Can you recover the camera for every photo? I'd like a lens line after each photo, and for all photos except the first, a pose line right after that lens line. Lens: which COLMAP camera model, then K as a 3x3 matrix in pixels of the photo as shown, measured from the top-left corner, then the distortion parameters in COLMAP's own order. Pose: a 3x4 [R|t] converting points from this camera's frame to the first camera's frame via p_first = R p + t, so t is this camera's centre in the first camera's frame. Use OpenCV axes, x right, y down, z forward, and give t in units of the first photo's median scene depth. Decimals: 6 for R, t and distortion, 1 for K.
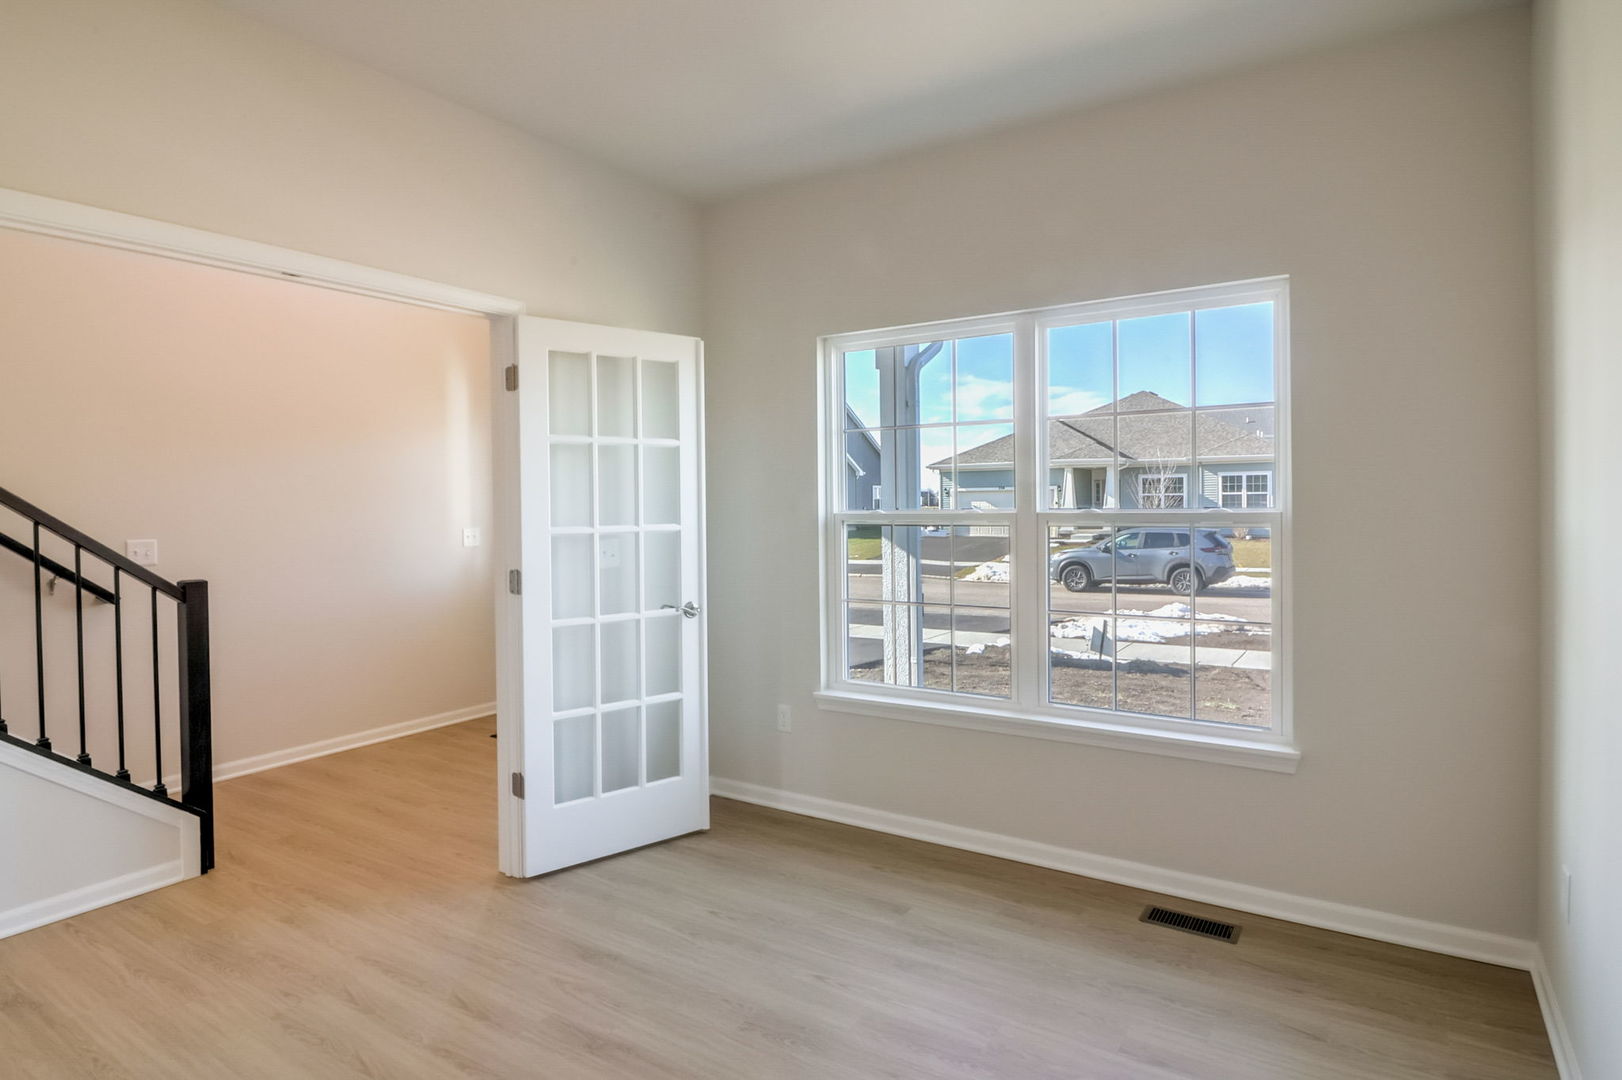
lens RADIAL K [[873.8, 0, 809.6], [0, 873.8, 530.6], [0, 0, 1]] dist [-0.003951, -0.001156]
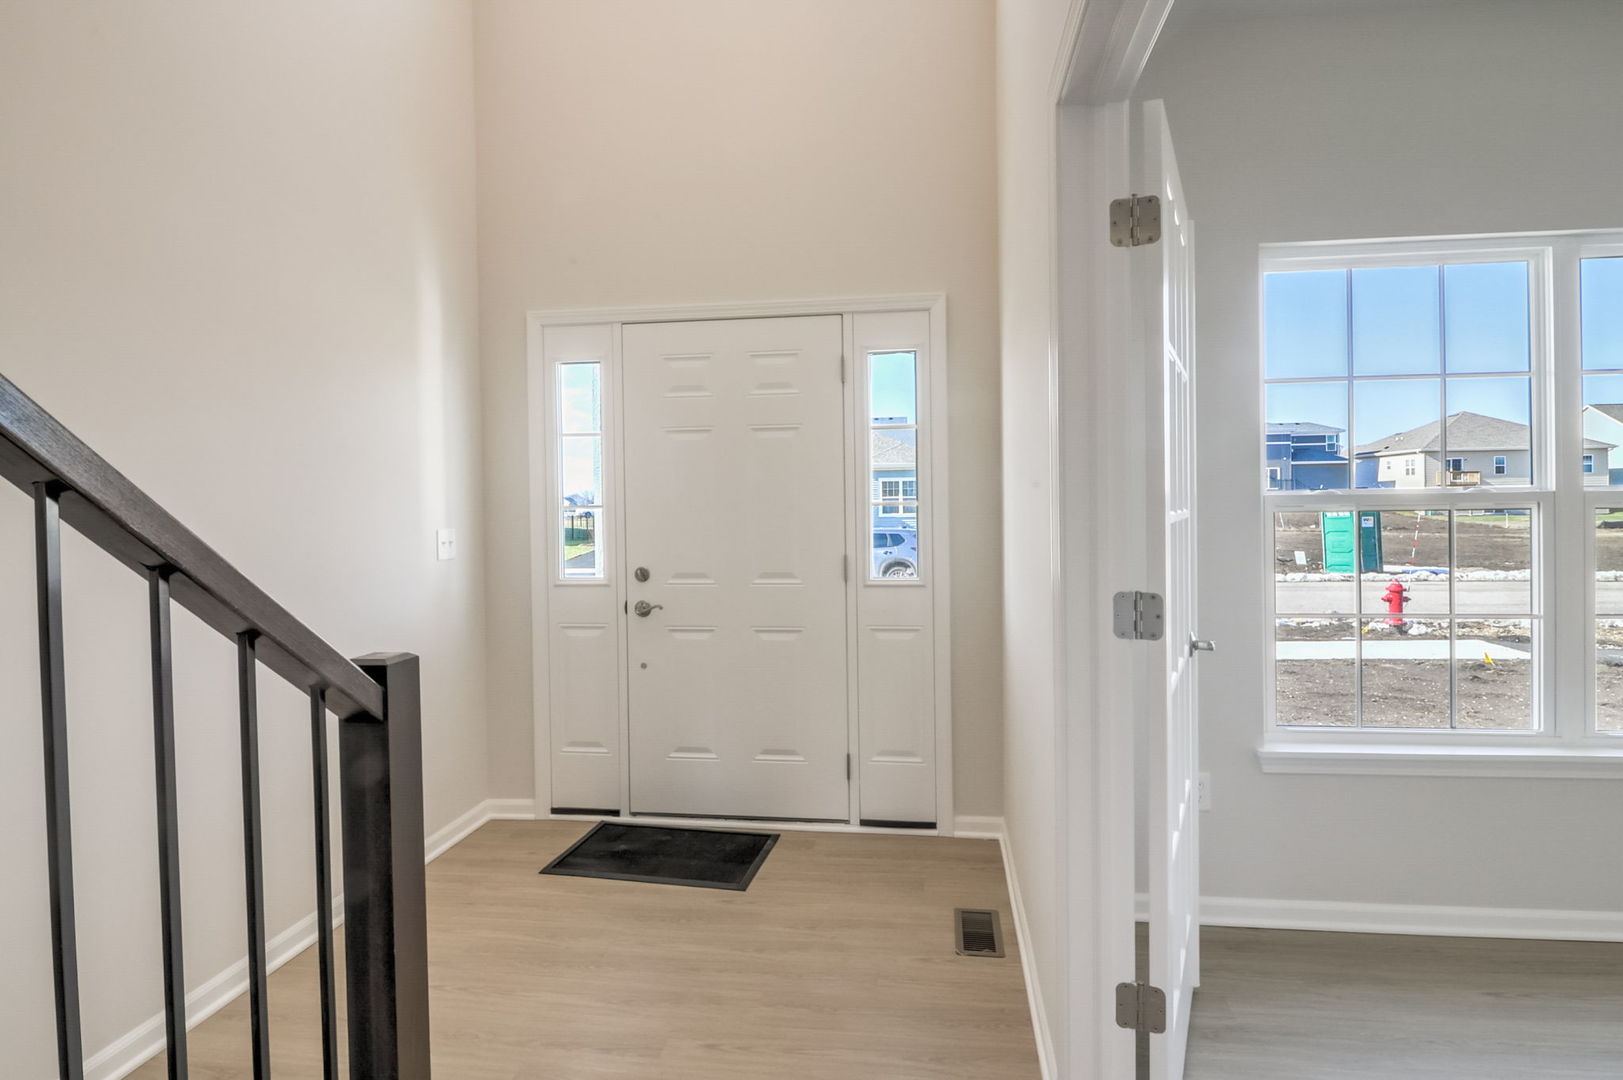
lens RADIAL K [[874.3, 0, 836.7], [0, 874.3, 498.9], [0, 0, 1]] dist [-0.003951, -0.001156]
pose [[0.898686, 0.004585, 0.438568, -0.670847], [0.013675, 0.999166, -0.038468, 0.005234], [-0.438379, 0.040569, 0.897874, 0.551896]]
